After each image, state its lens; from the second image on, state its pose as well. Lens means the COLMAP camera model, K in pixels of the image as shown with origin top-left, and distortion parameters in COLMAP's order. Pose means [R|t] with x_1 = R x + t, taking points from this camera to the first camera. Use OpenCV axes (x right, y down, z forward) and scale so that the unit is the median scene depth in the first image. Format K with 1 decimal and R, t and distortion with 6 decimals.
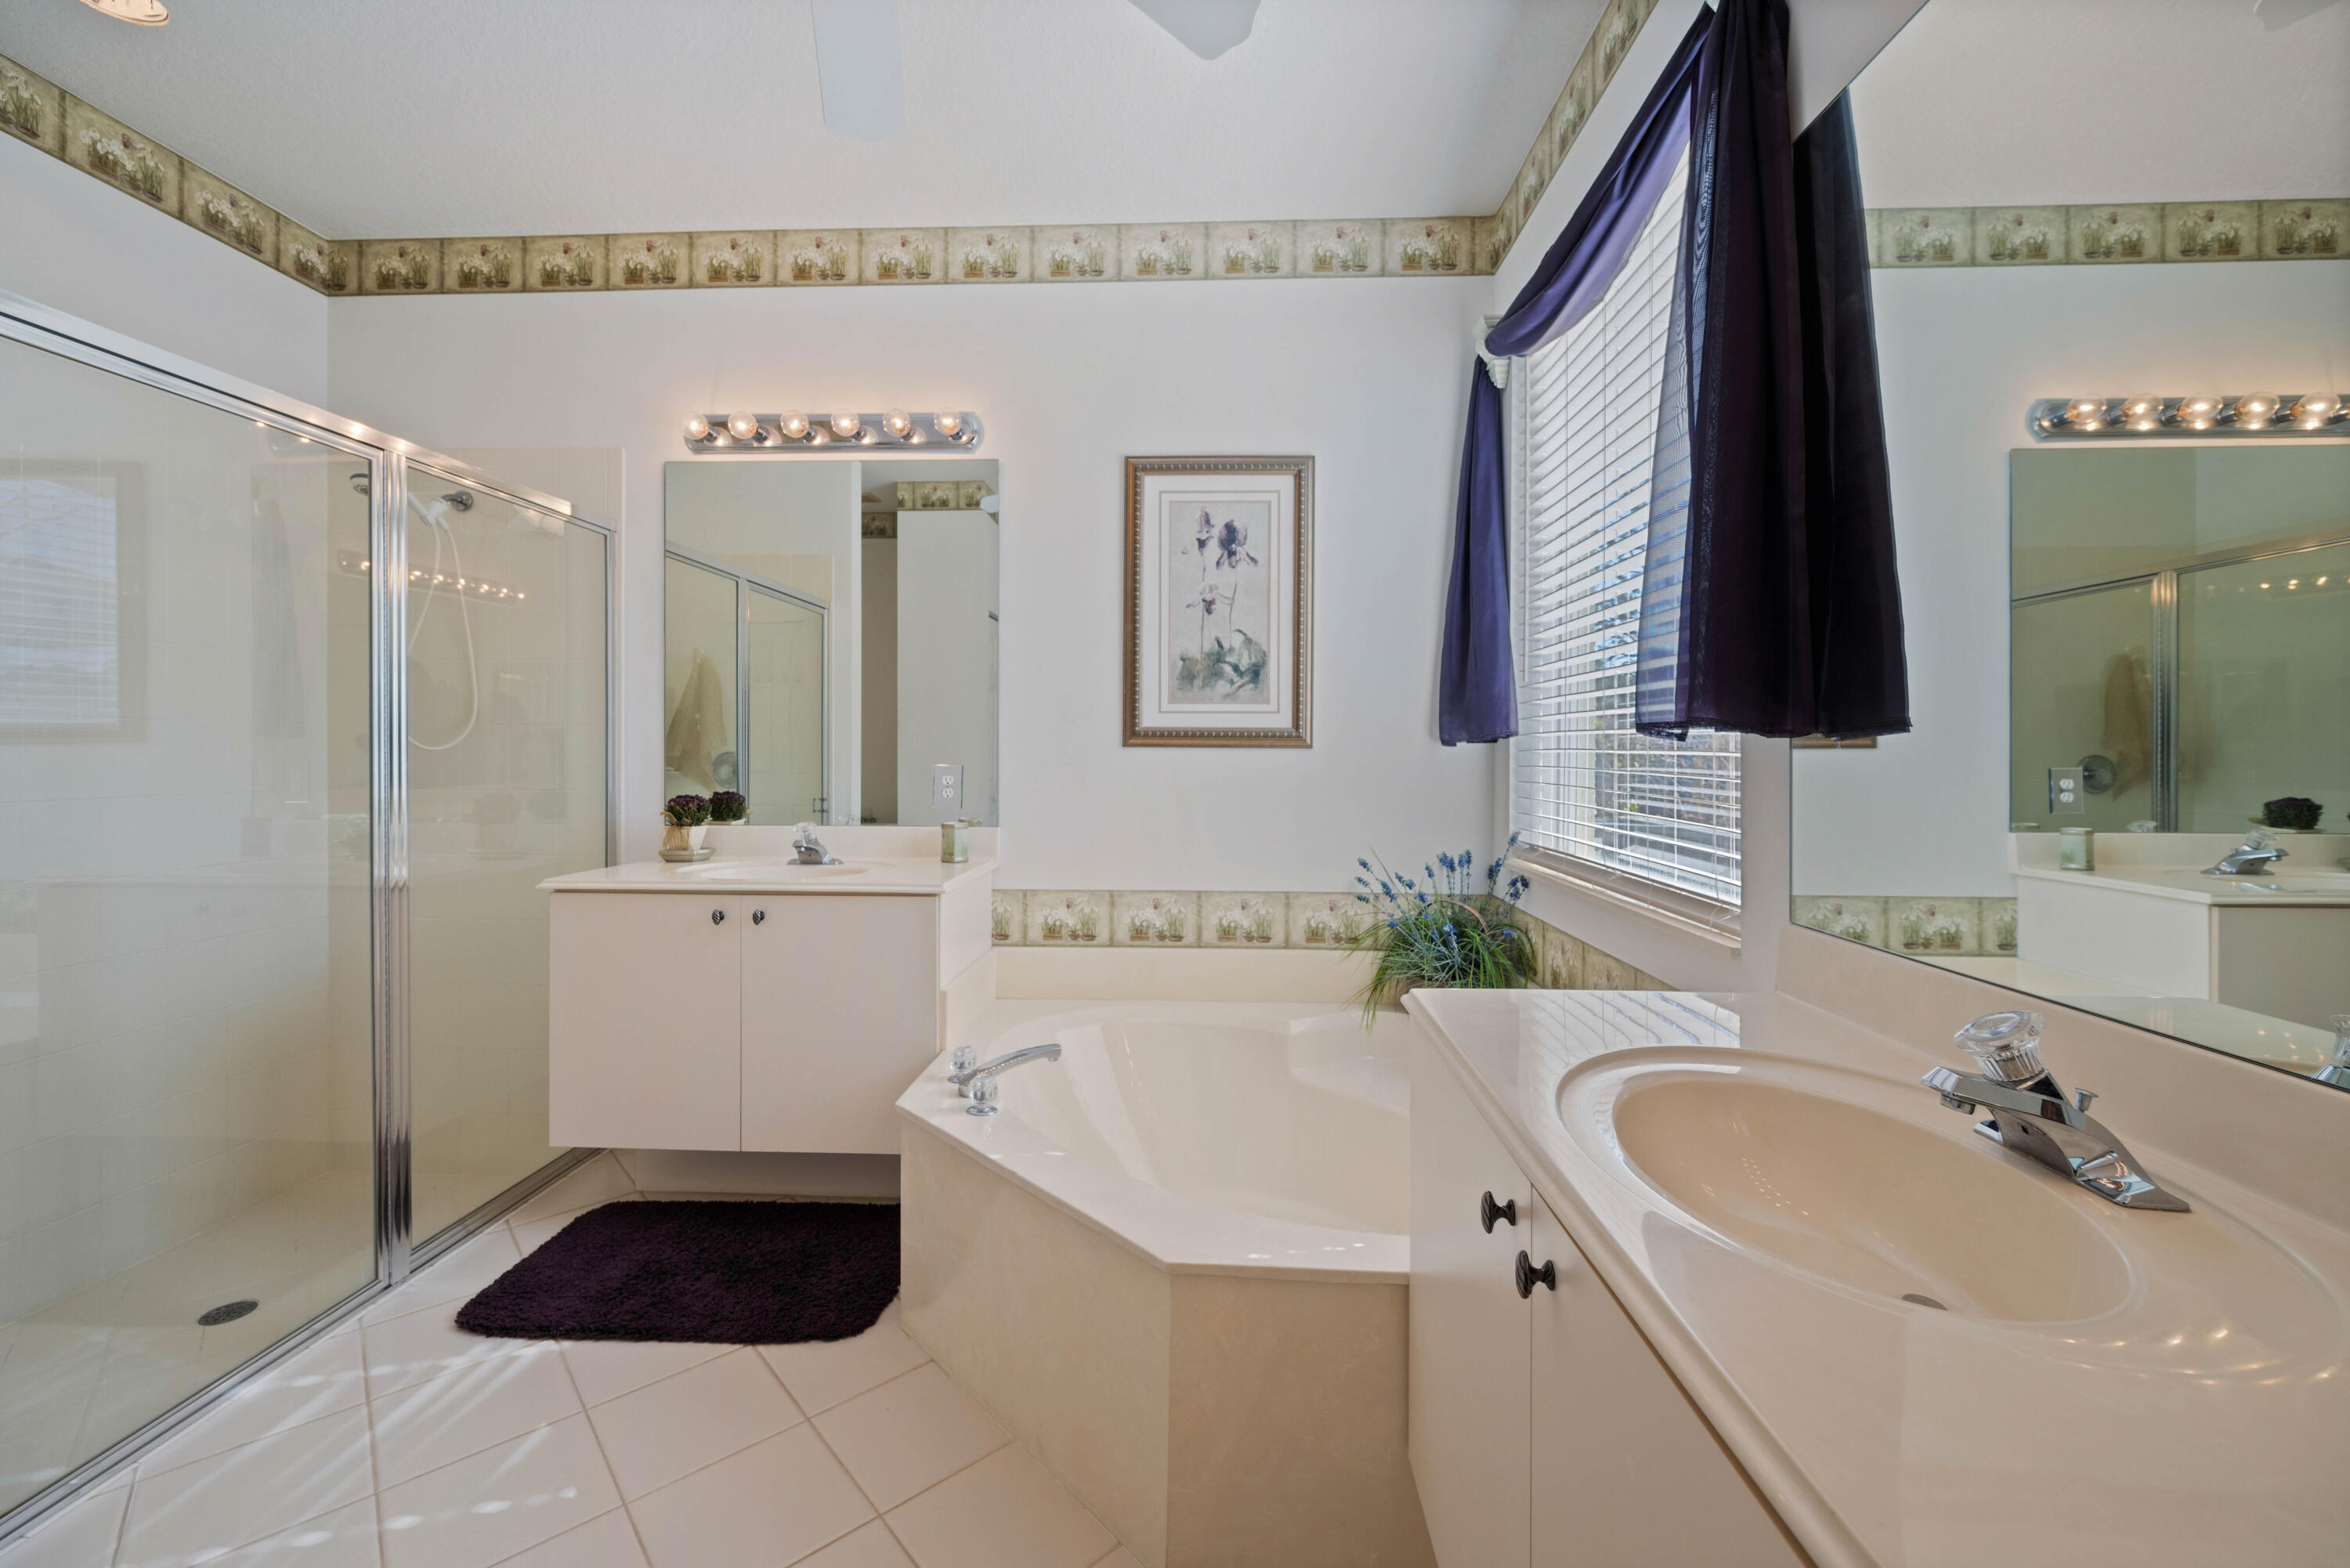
lens RADIAL K [[938.4, 0, 1184.2], [0, 938.4, 781.8], [0, 0, 1]] dist [-0.001624, -0.000451]
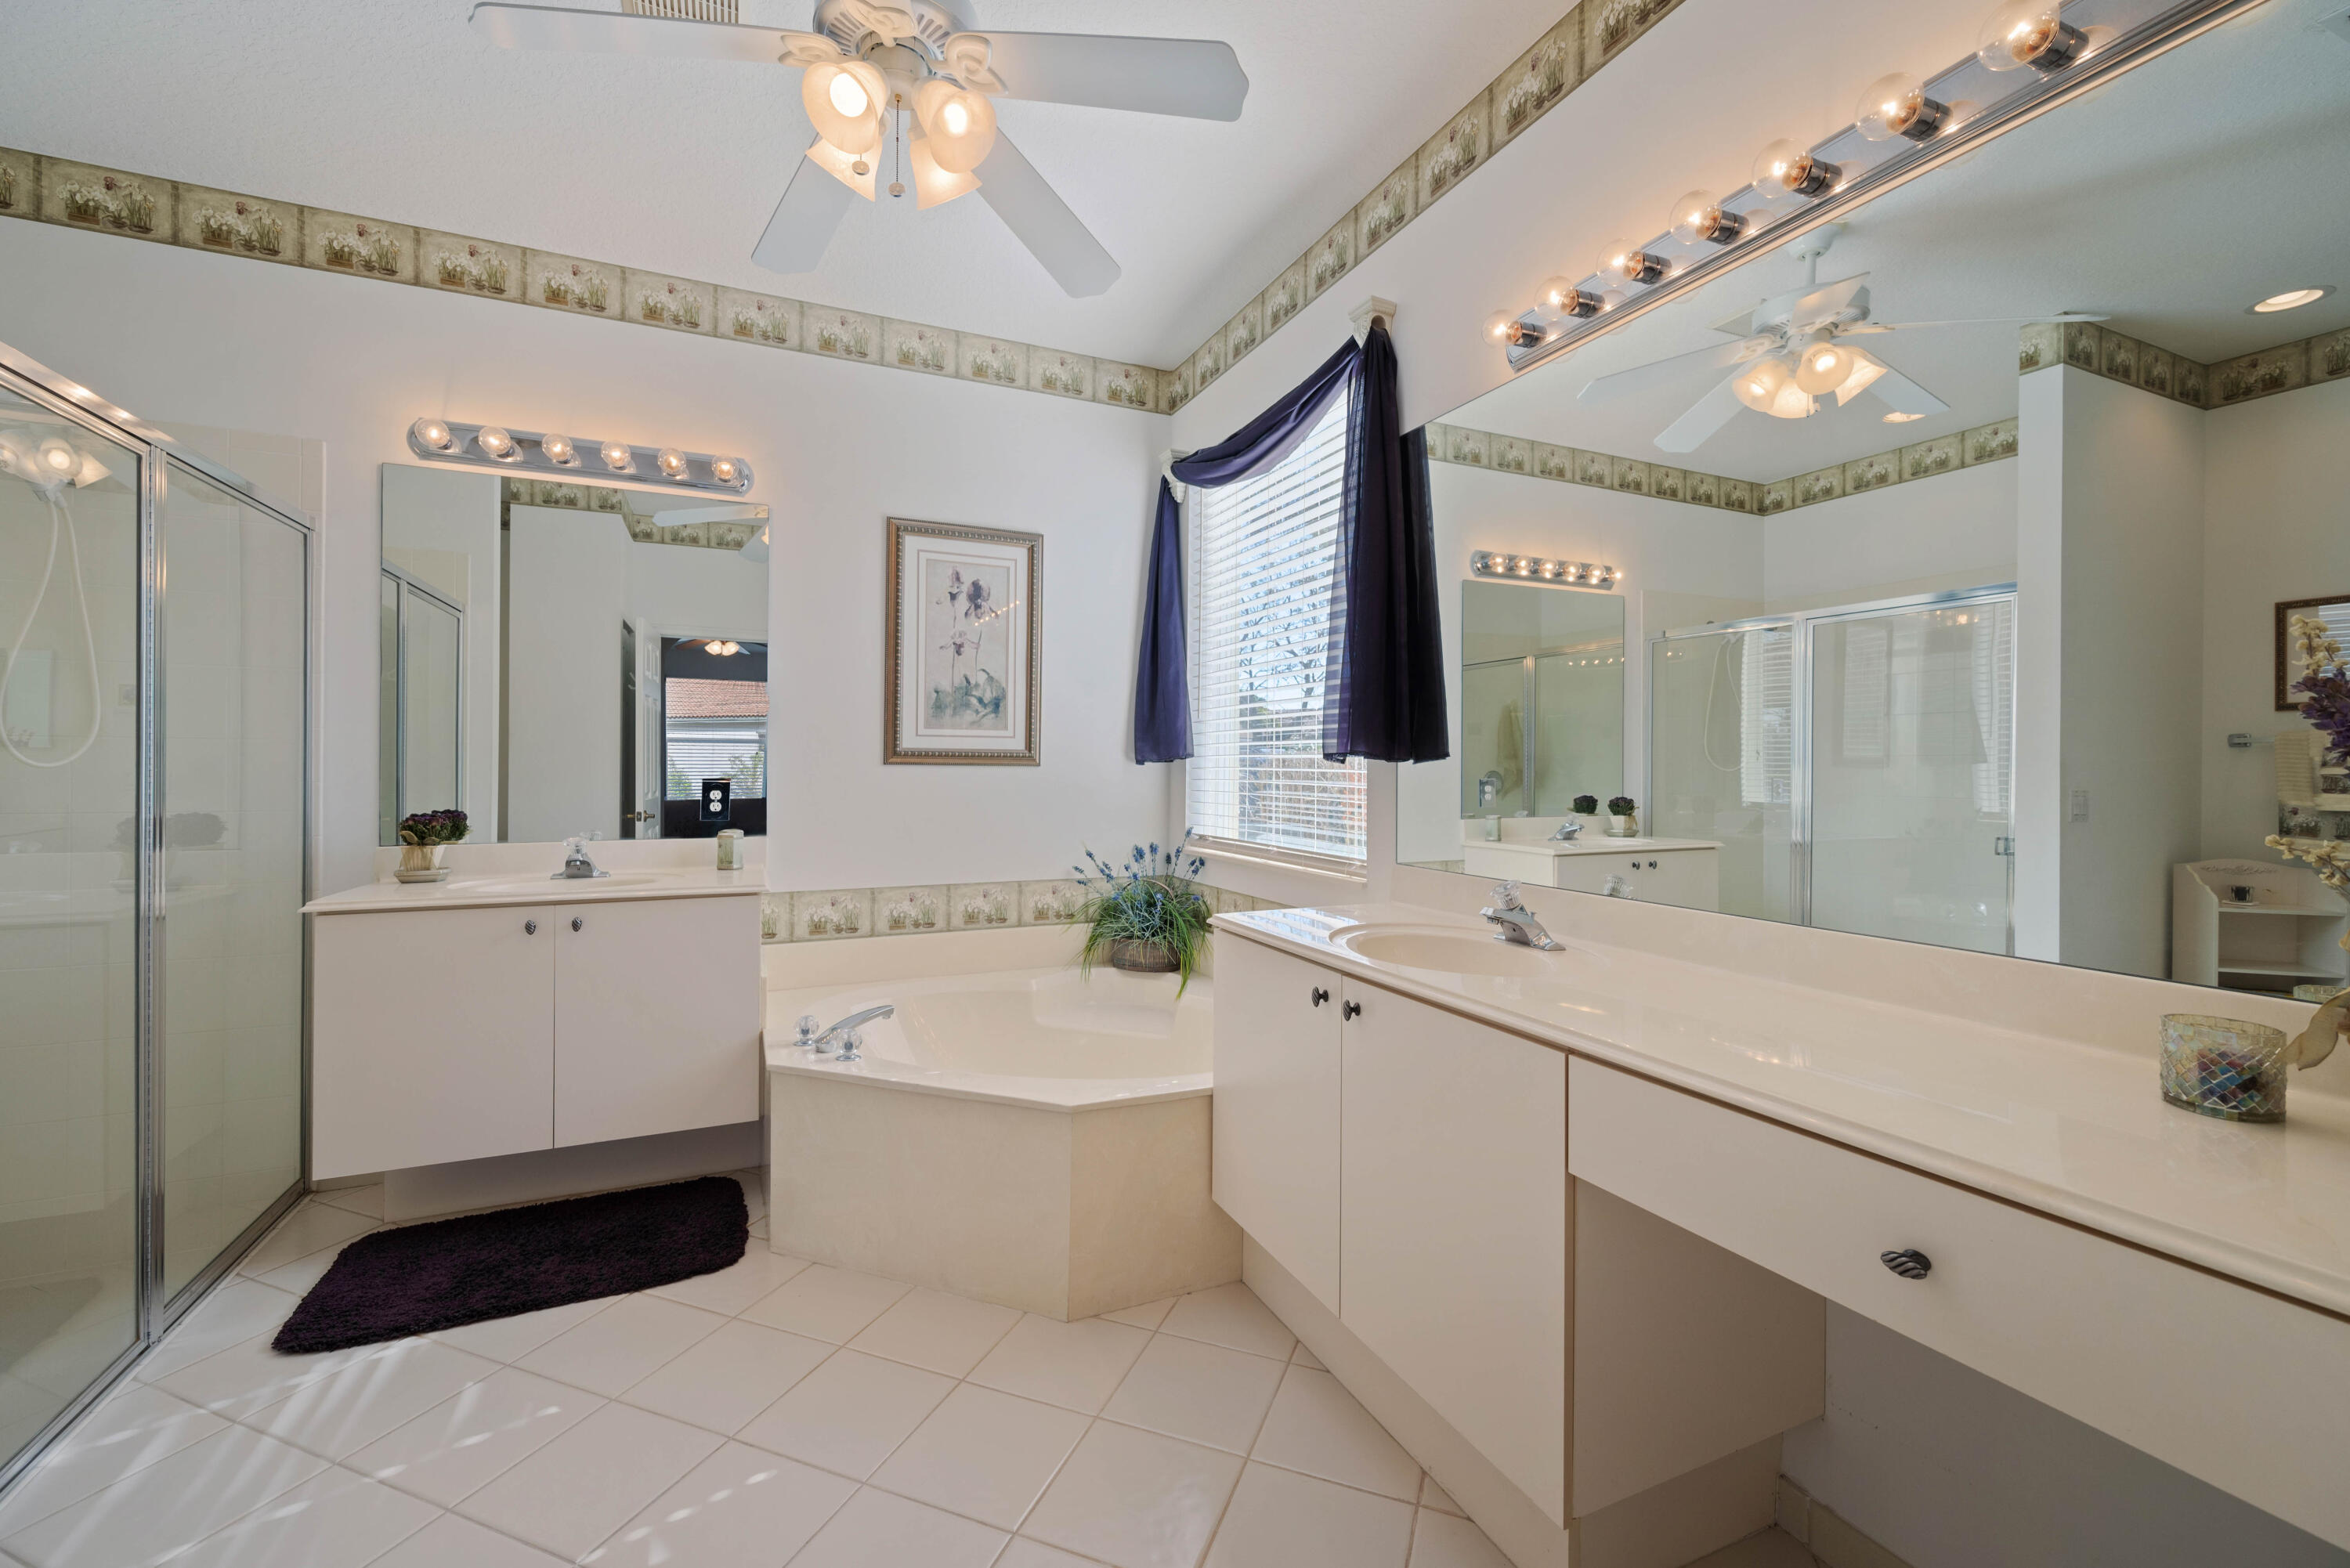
lens RADIAL K [[945.2, 0, 1171.3], [0, 945.2, 825.6], [0, 0, 1]] dist [-0.000512, 0.000248]
pose [[0.895134, -0.026825, 0.444989, -0.290365], [0.013244, 0.999348, 0.033603, 0.004200], [-0.445600, -0.024186, 0.894906, -0.231741]]
